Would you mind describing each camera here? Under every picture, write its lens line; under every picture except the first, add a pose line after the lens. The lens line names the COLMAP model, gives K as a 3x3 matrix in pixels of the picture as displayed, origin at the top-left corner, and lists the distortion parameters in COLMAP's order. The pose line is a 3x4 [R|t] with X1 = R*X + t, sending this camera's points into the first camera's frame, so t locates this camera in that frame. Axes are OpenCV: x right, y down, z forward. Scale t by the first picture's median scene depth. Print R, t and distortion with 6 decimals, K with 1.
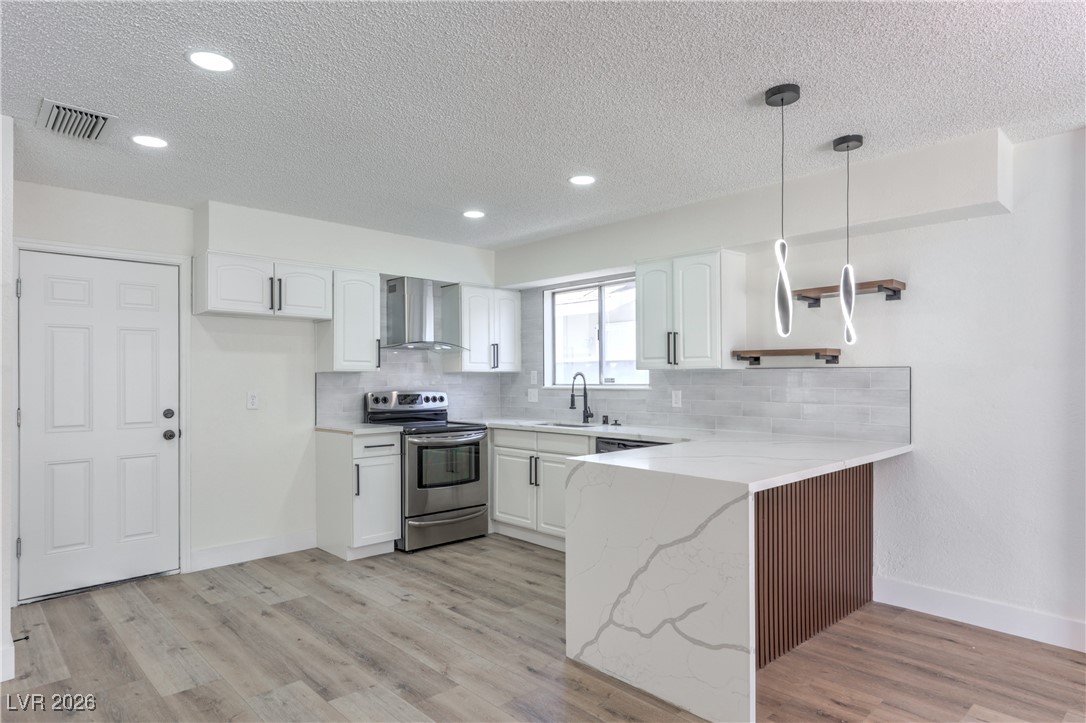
lens RADIAL K [[621.2, 0, 547.1], [0, 621.2, 376.3], [0, 0, 1]] dist [0.019335, -0.000209]
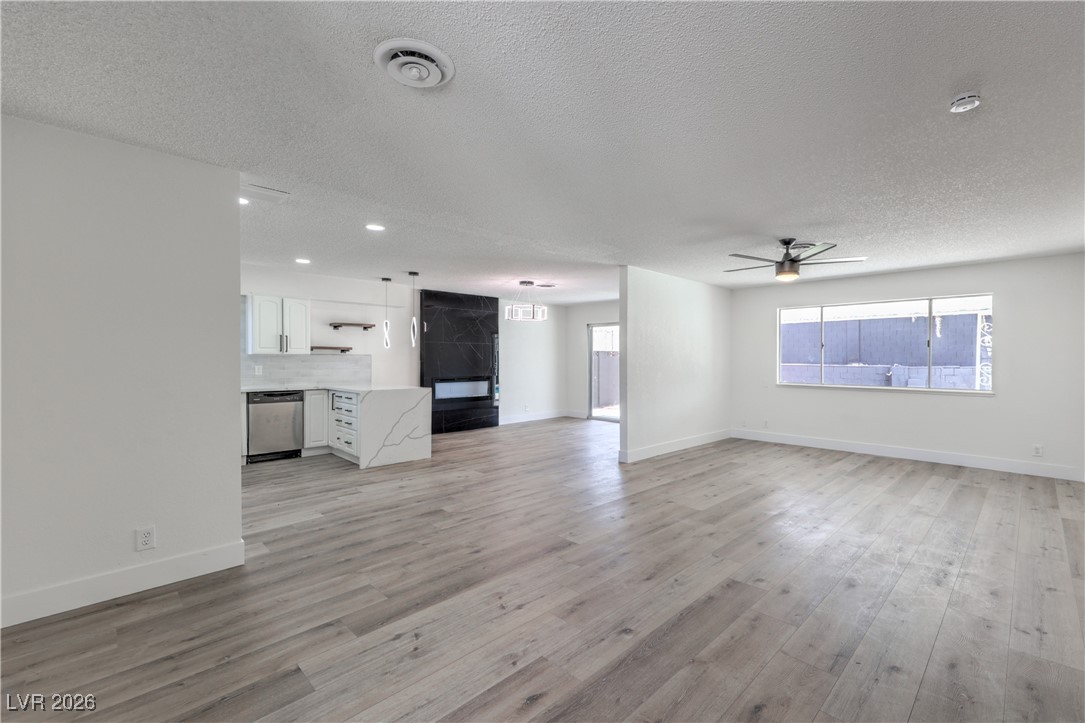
lens RADIAL K [[470.6, 0, 542.5], [0, 470.6, 361.5], [0, 0, 1]] dist [0.010545, -0.000079]
pose [[0.006624, -0.001972, 0.999976, -1.232789], [-0.004362, 0.999988, 0.002001, 0.005110], [-0.999969, -0.004375, 0.006615, 0.169960]]
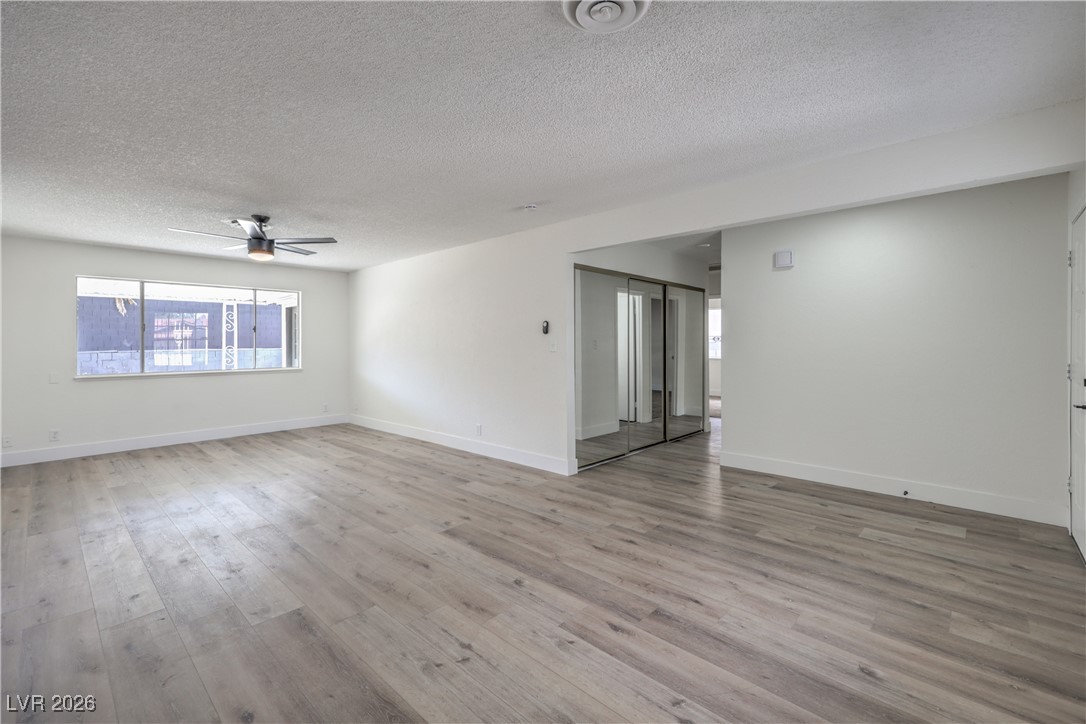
lens RADIAL K [[478.9, 0, 547.0], [0, 478.9, 339.9], [0, 0, 1]] dist [0.018268, 0.000217]
pose [[-0.998587, 0.007134, -0.052657, -0.734742], [0.007512, 0.999947, -0.006978, 0.004340], [0.052605, -0.007364, -0.998588, 0.668274]]
